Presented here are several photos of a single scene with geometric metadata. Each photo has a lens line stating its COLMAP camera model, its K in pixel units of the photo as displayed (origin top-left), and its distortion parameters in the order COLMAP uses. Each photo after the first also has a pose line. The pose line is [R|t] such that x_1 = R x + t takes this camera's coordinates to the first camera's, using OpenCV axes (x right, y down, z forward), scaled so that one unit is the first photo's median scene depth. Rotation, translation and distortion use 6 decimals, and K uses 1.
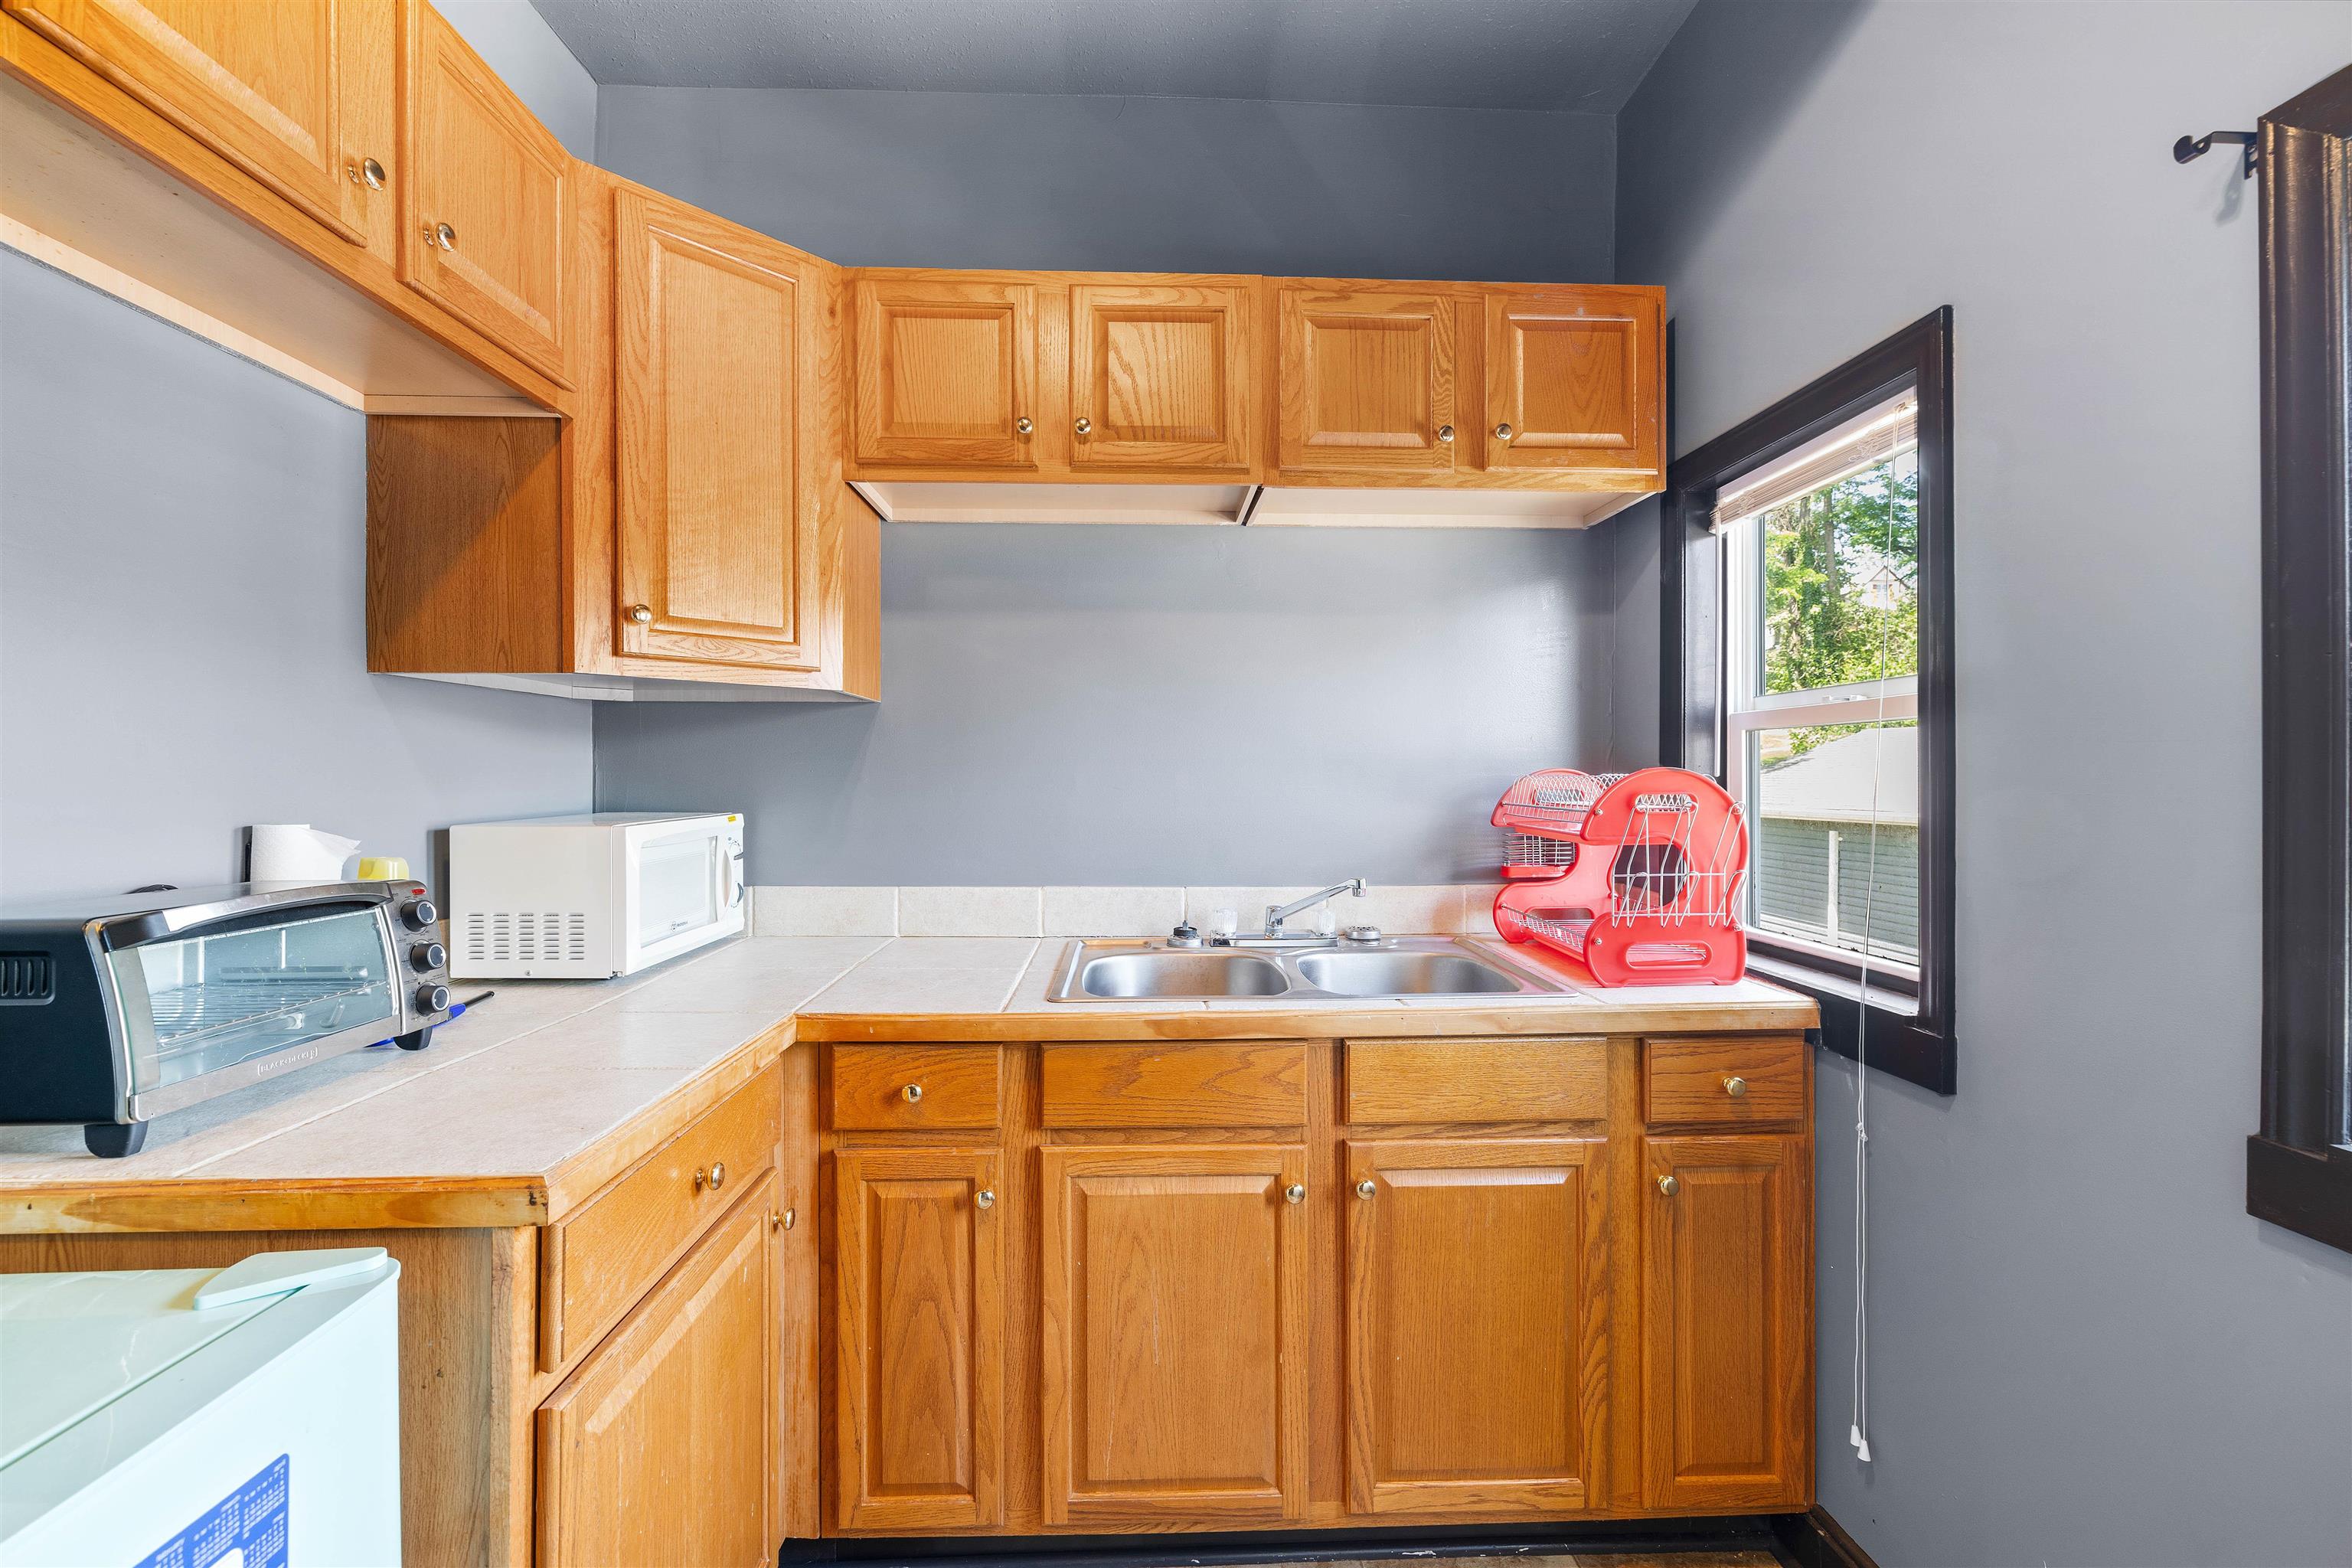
lens RADIAL K [[988.9, 0, 1168.3], [0, 988.9, 782.8], [0, 0, 1]] dist [-0.001493, 0.000122]
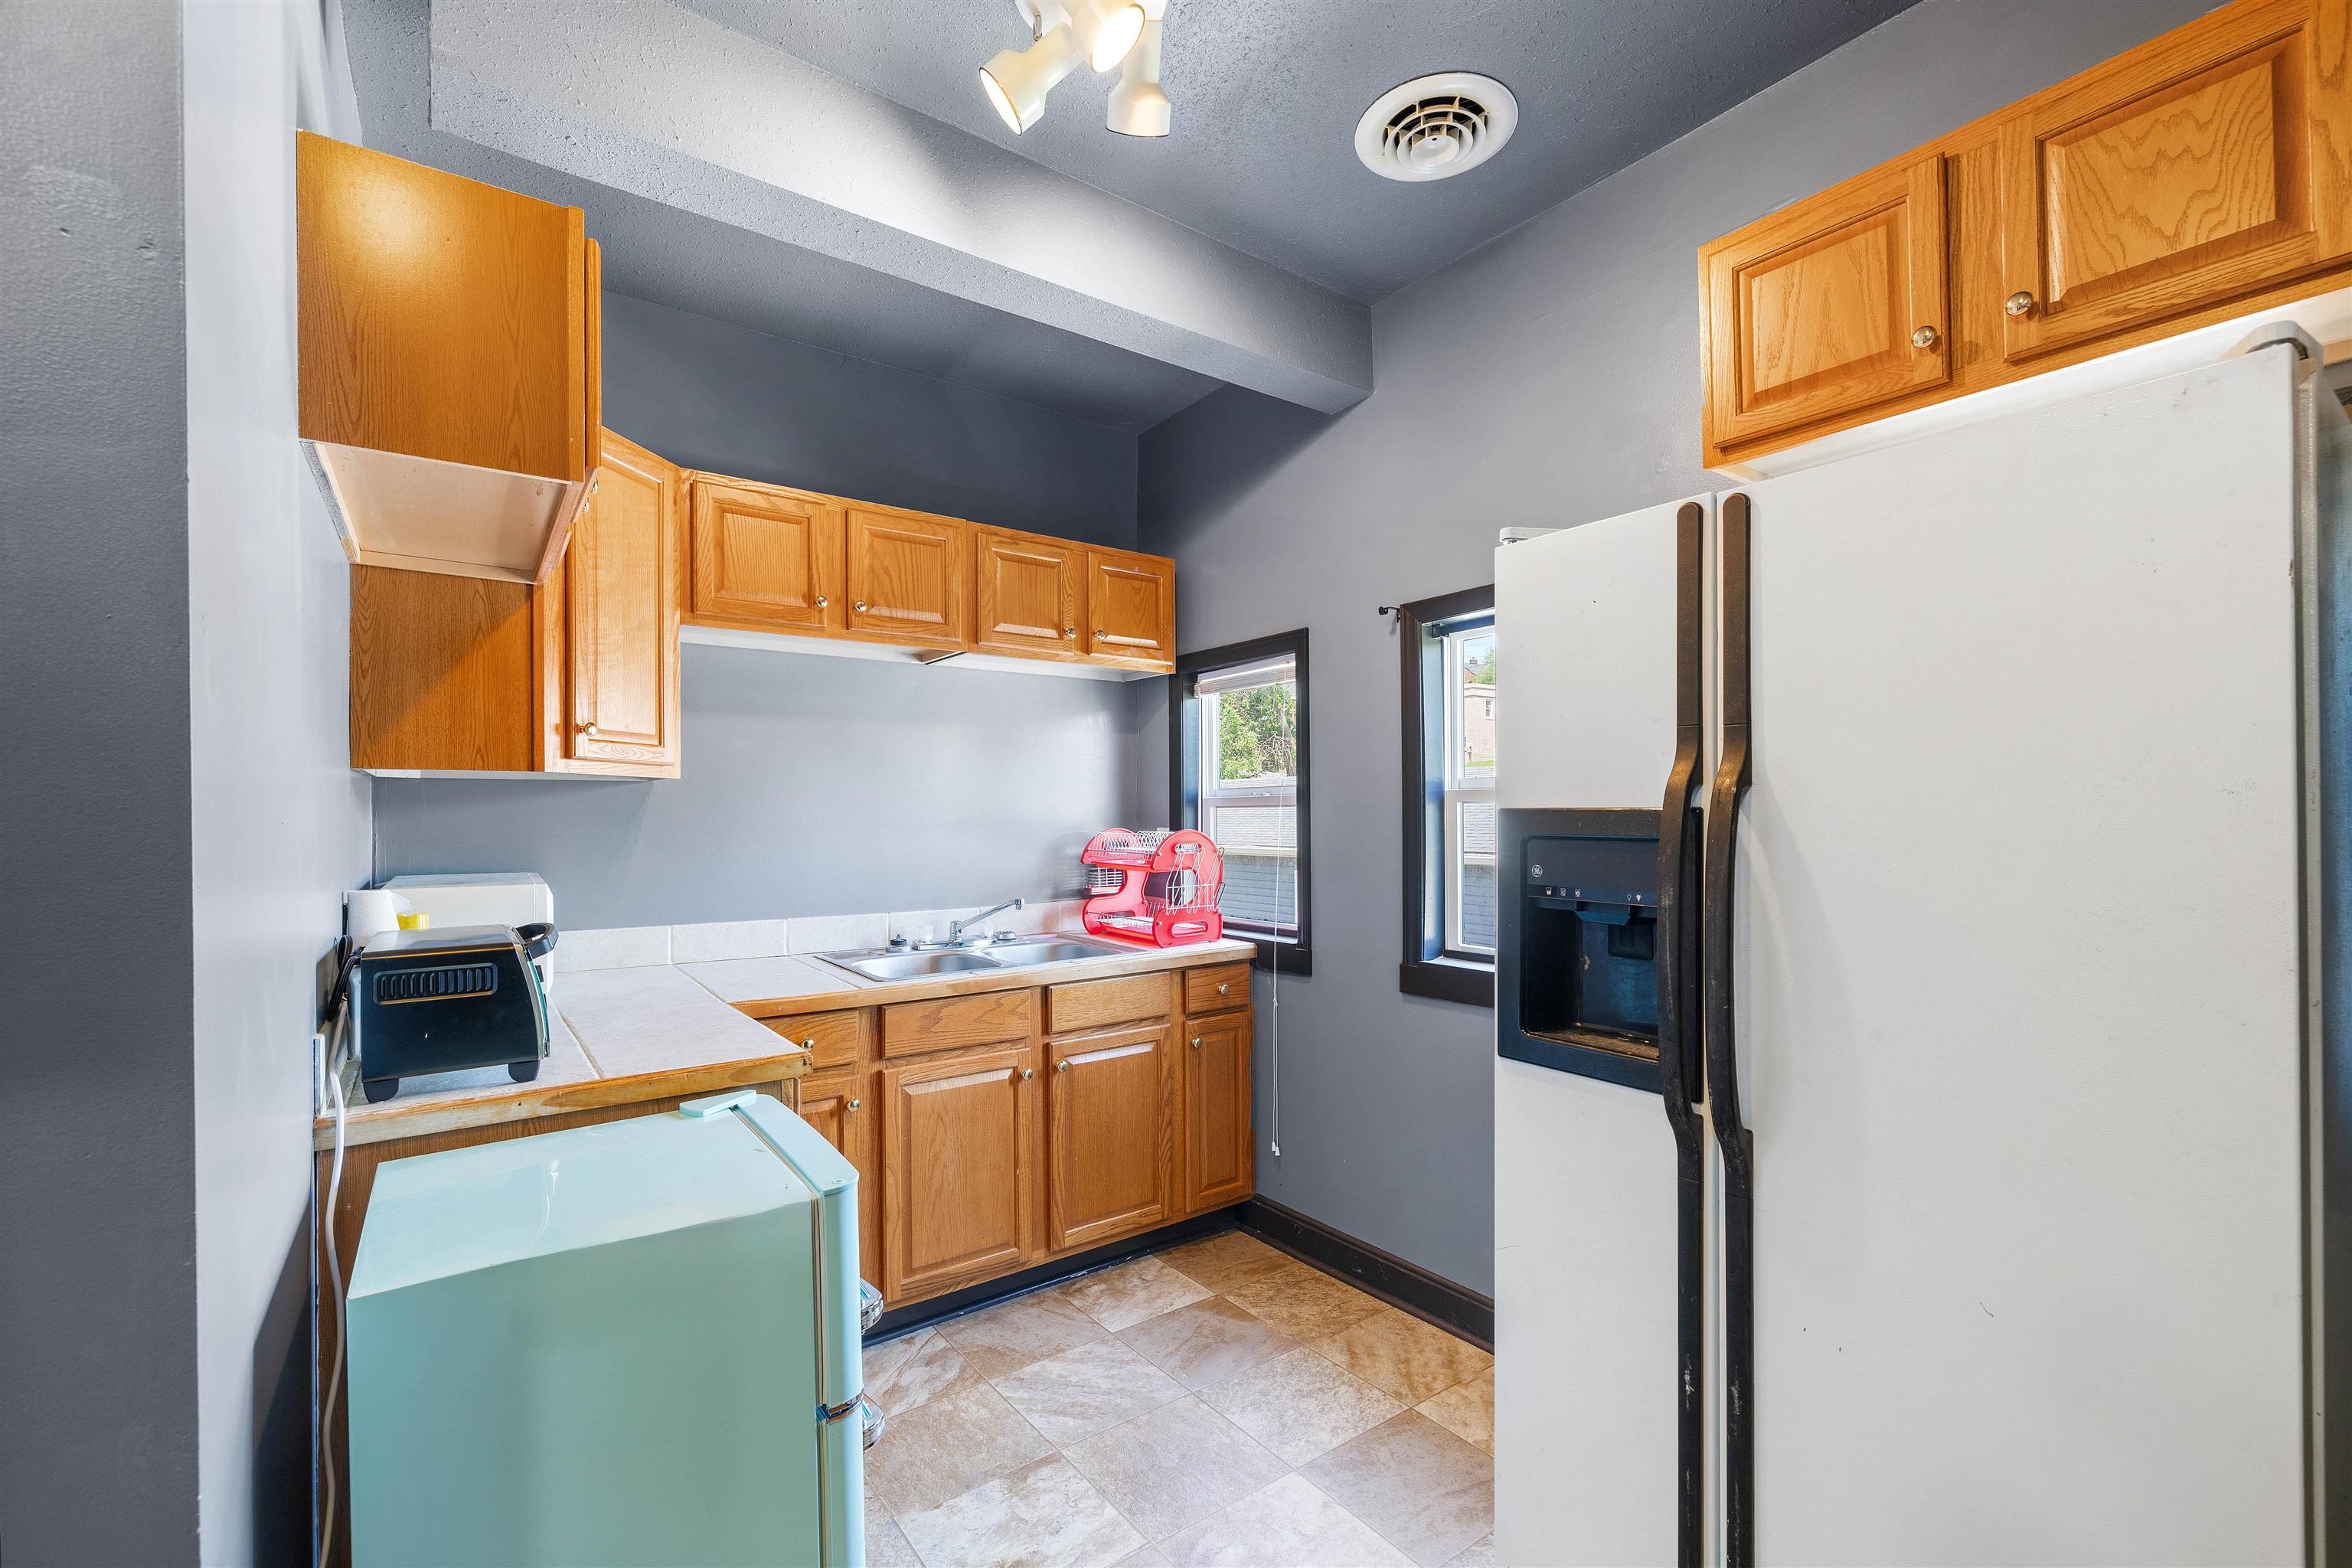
lens RADIAL K [[1004.8, 0, 1180.3], [0, 1004.8, 822.6], [0, 0, 1]] dist [-0.001499, -0.000121]
pose [[0.822577, -0.007562, 0.568604, -0.646836], [0.007089, 0.999970, 0.003044, -0.037773], [-0.568610, 0.001527, 0.822606, -0.618394]]
